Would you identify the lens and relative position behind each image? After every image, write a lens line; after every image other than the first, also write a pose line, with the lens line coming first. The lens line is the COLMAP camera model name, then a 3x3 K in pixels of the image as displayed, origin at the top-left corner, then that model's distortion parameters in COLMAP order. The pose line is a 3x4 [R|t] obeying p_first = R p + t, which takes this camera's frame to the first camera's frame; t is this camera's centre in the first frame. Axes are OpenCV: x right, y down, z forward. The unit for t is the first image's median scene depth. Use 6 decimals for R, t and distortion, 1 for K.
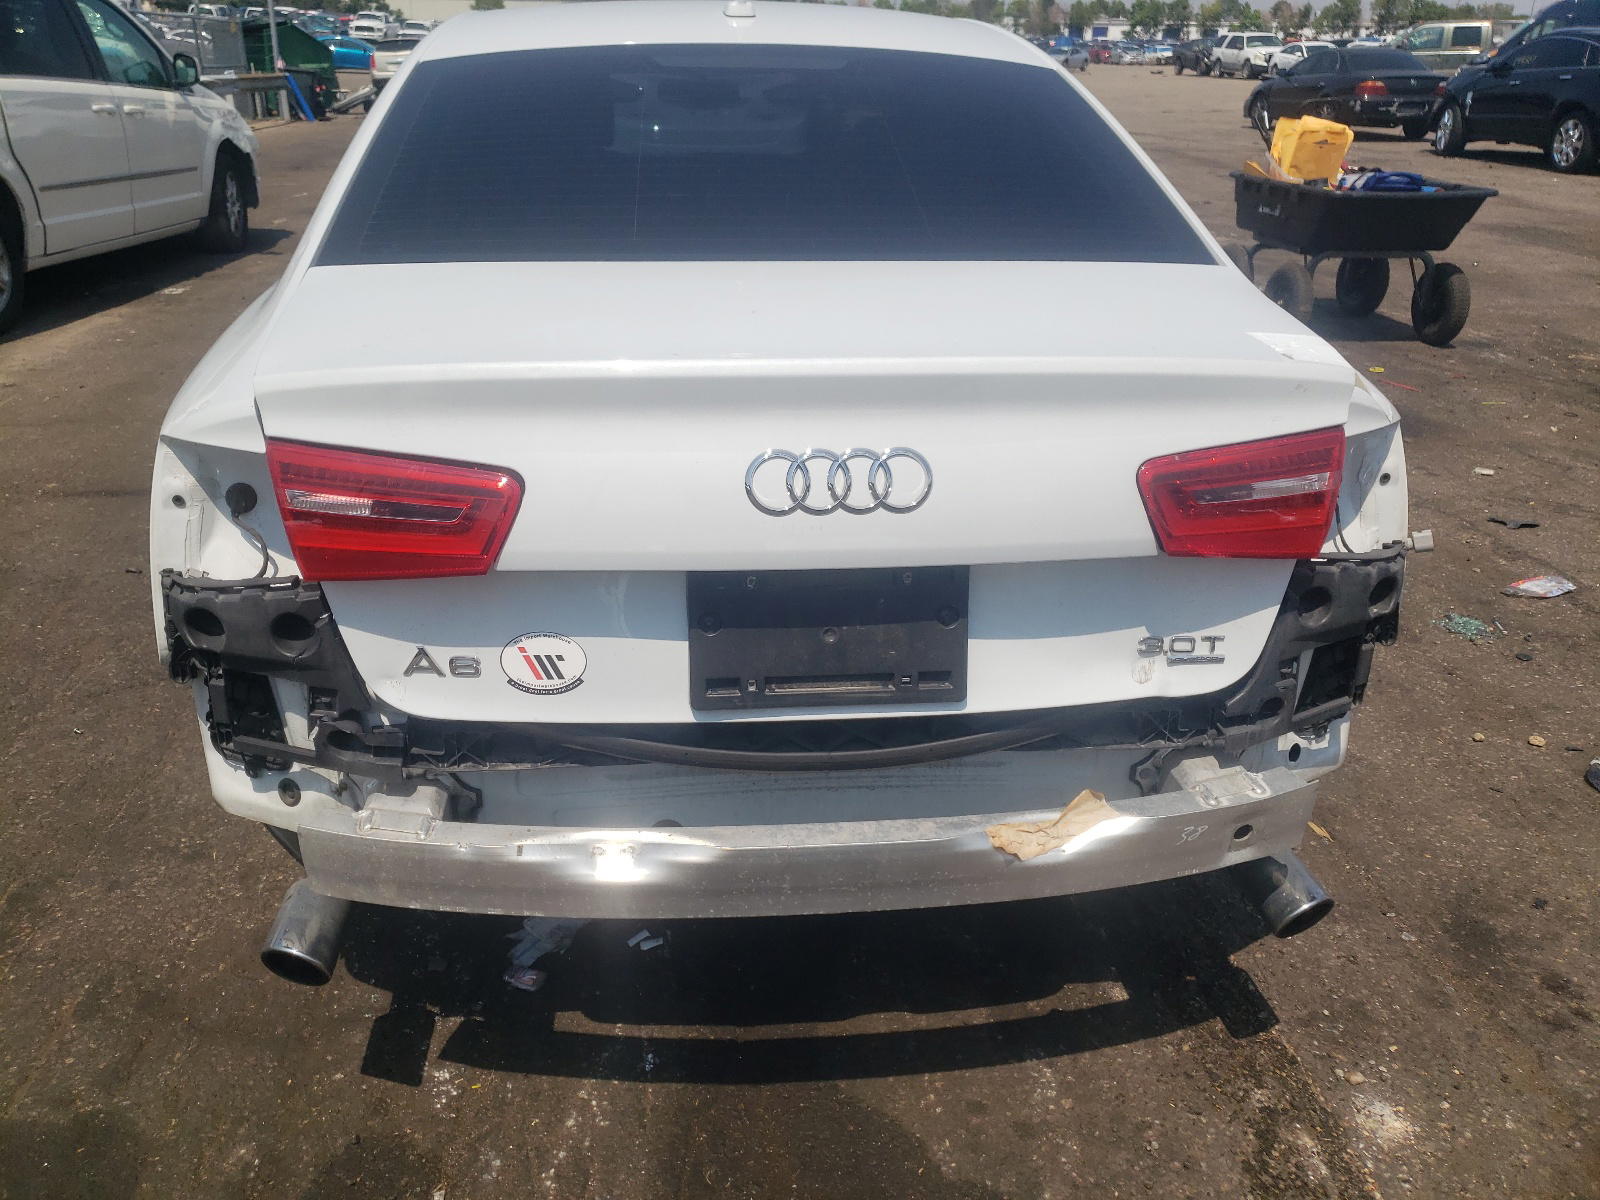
lens RADIAL K [[1273.8, 0, 800.0], [0, 1273.8, 600.0], [0, 0, 1]] dist [0.031218, -0.001032]
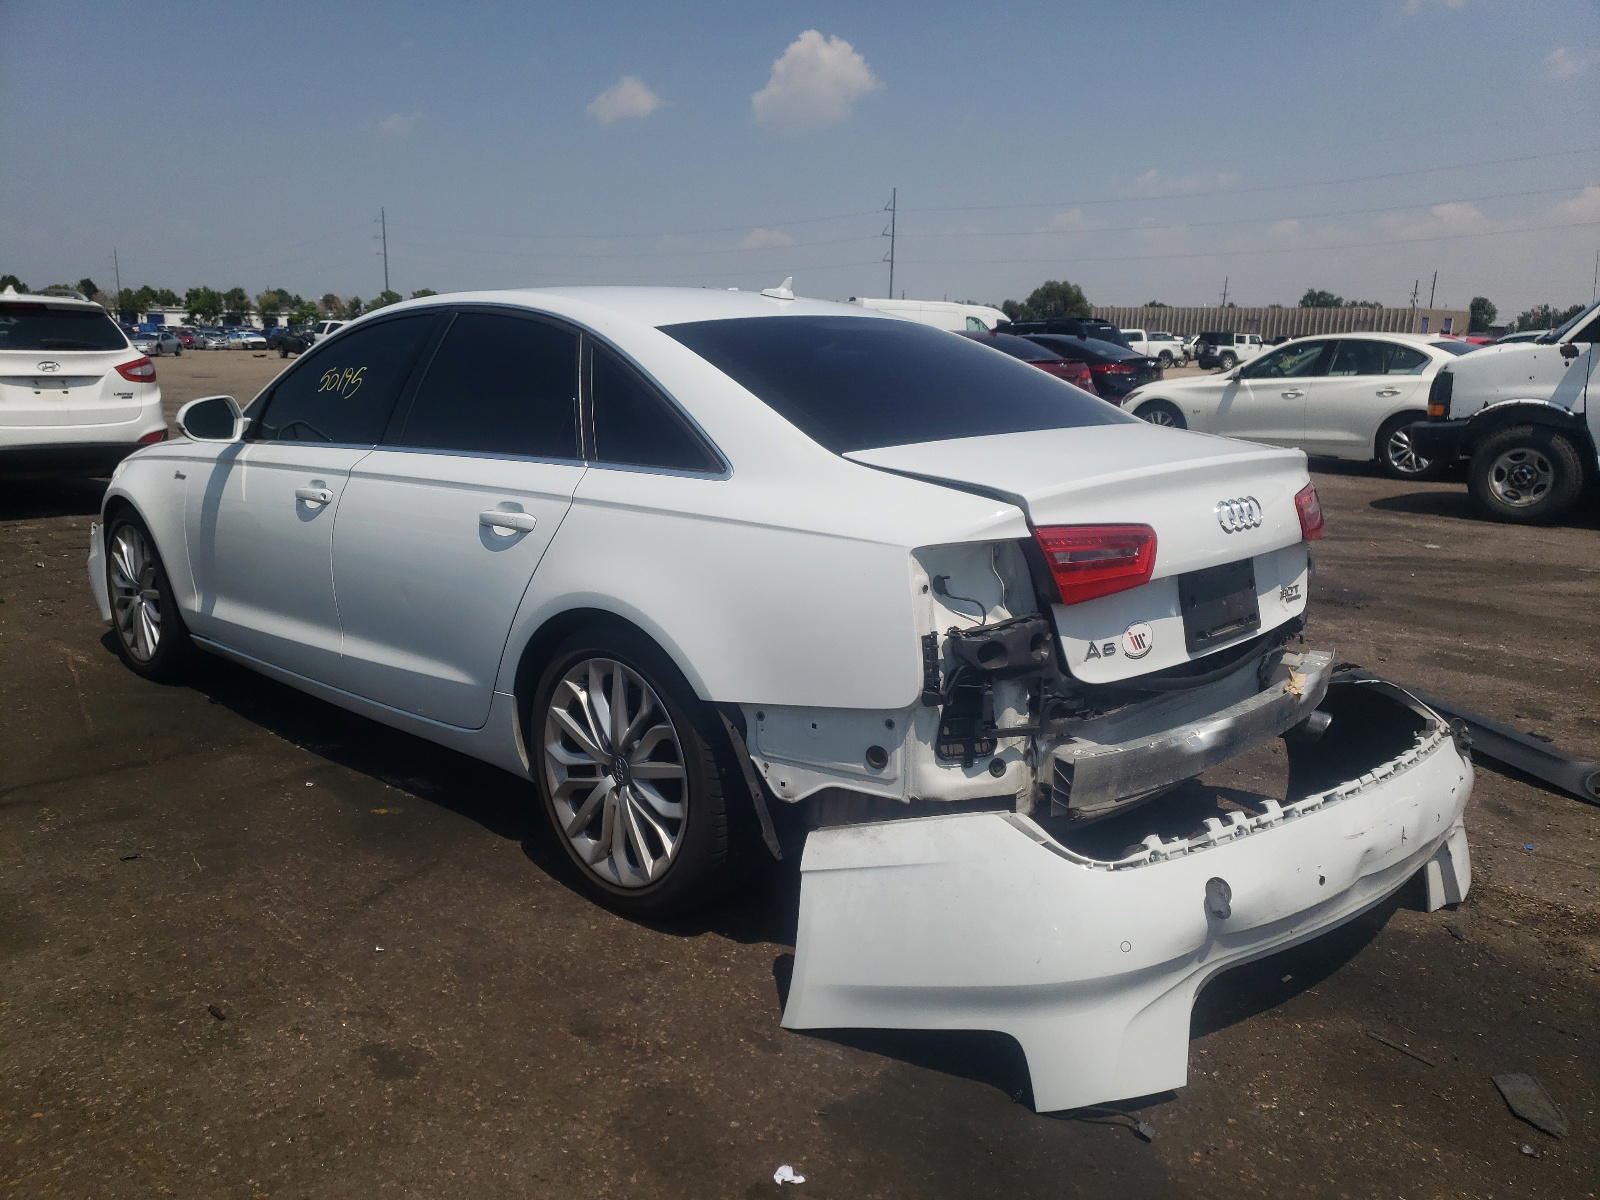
lens RADIAL K [[1273.8, 0, 800.0], [0, 1273.8, 600.0], [0, 0, 1]] dist [0.031218, -0.001032]
pose [[0.766344, -0.138212, 0.627387, -1.575705], [0.261096, 0.959298, -0.107594, 0.061798], [-0.586980, 0.246262, 0.771239, -0.094963]]
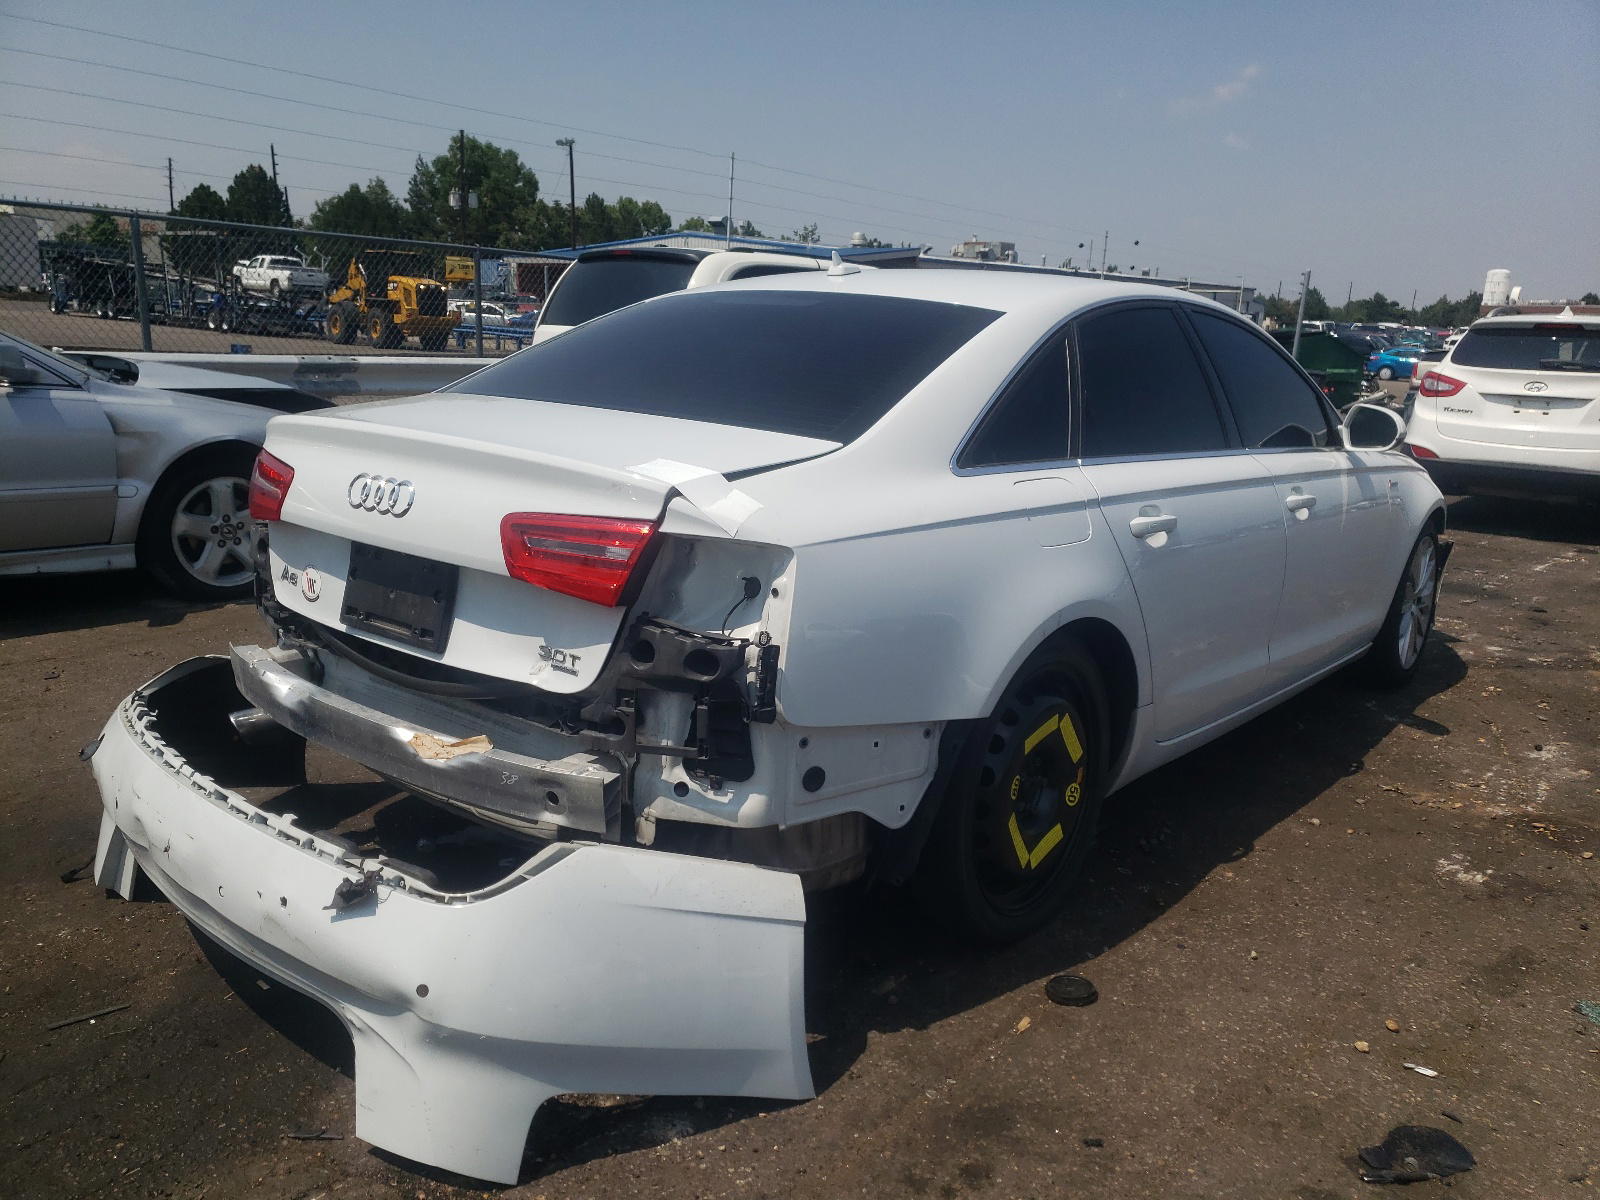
lens RADIAL K [[1273.8, 0, 800.0], [0, 1273.8, 600.0], [0, 0, 1]] dist [0.031218, -0.001032]
pose [[0.710685, 0.164375, -0.684038, 1.484543], [-0.310550, 0.945759, -0.095381, 0.028143], [0.631257, 0.280214, 0.723184, 0.113662]]
